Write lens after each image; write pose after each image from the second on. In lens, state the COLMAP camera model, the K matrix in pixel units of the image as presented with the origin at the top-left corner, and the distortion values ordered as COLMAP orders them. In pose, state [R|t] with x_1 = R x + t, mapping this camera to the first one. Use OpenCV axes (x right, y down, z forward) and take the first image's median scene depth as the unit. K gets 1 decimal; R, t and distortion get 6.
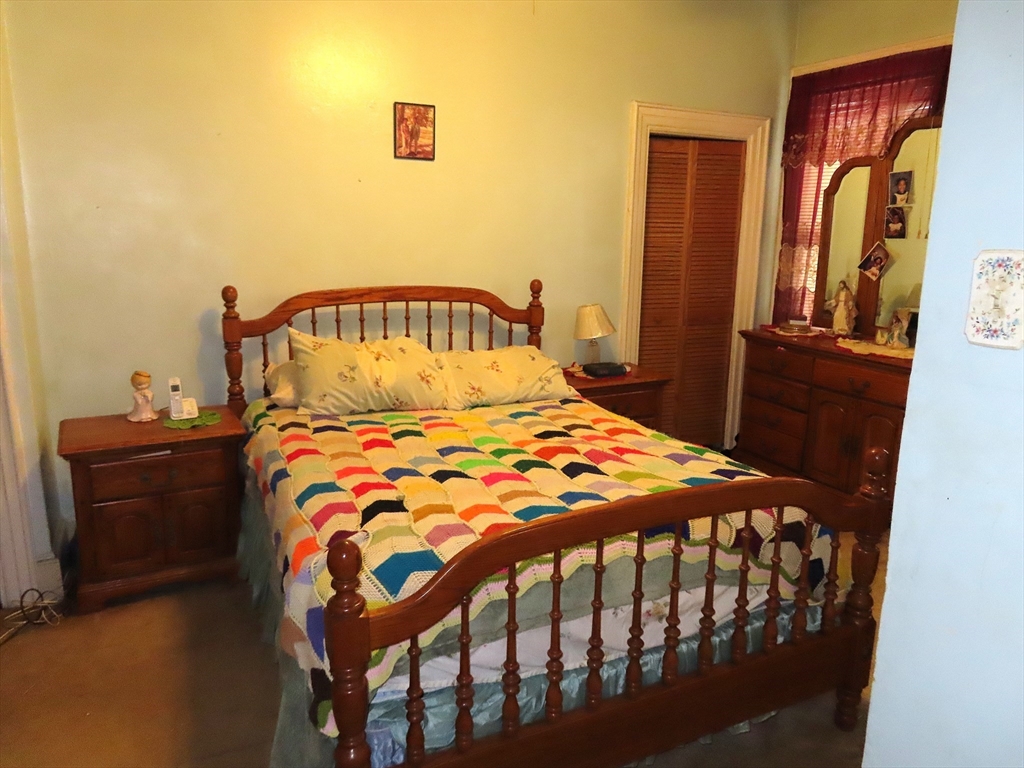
lens RADIAL K [[726.5, 0, 516.8], [0, 726.5, 384.3], [0, 0, 1]] dist [-0.010091, 0.014650]
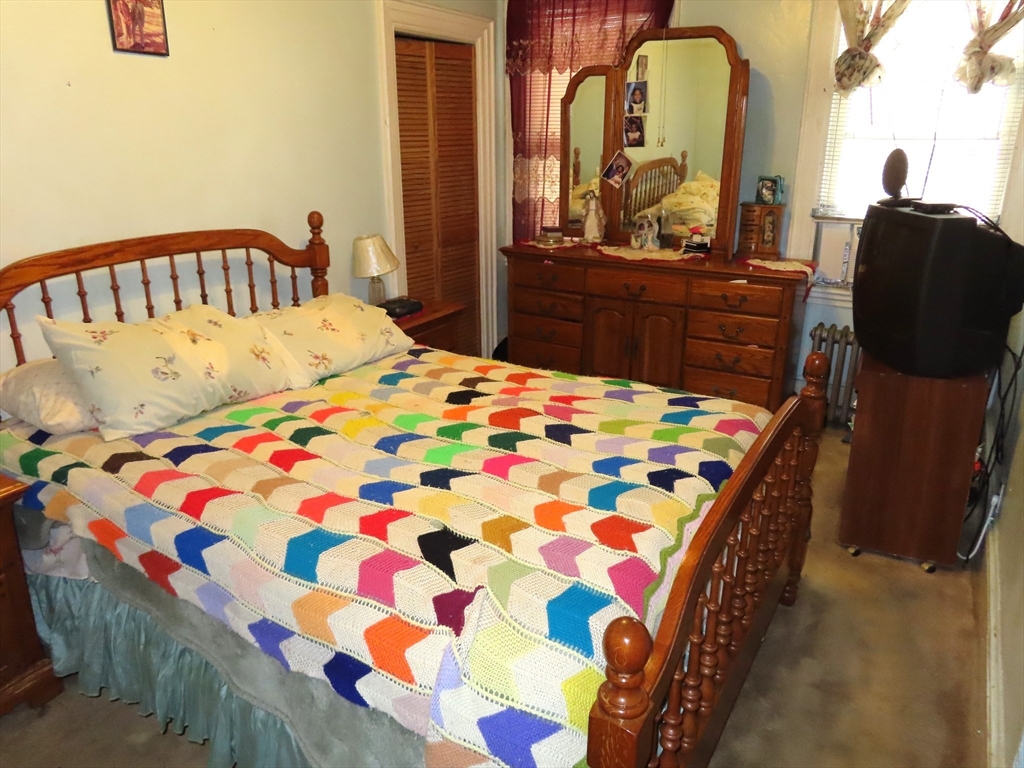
lens RADIAL K [[726.5, 0, 510.8], [0, 726.5, 383.6], [0, 0, 1]] dist [-0.010091, 0.014650]
pose [[0.846193, -0.192035, 0.497071, -0.248649], [0.132298, 0.979312, 0.153122, -0.053039], [-0.516192, -0.063809, 0.854093, 0.179415]]
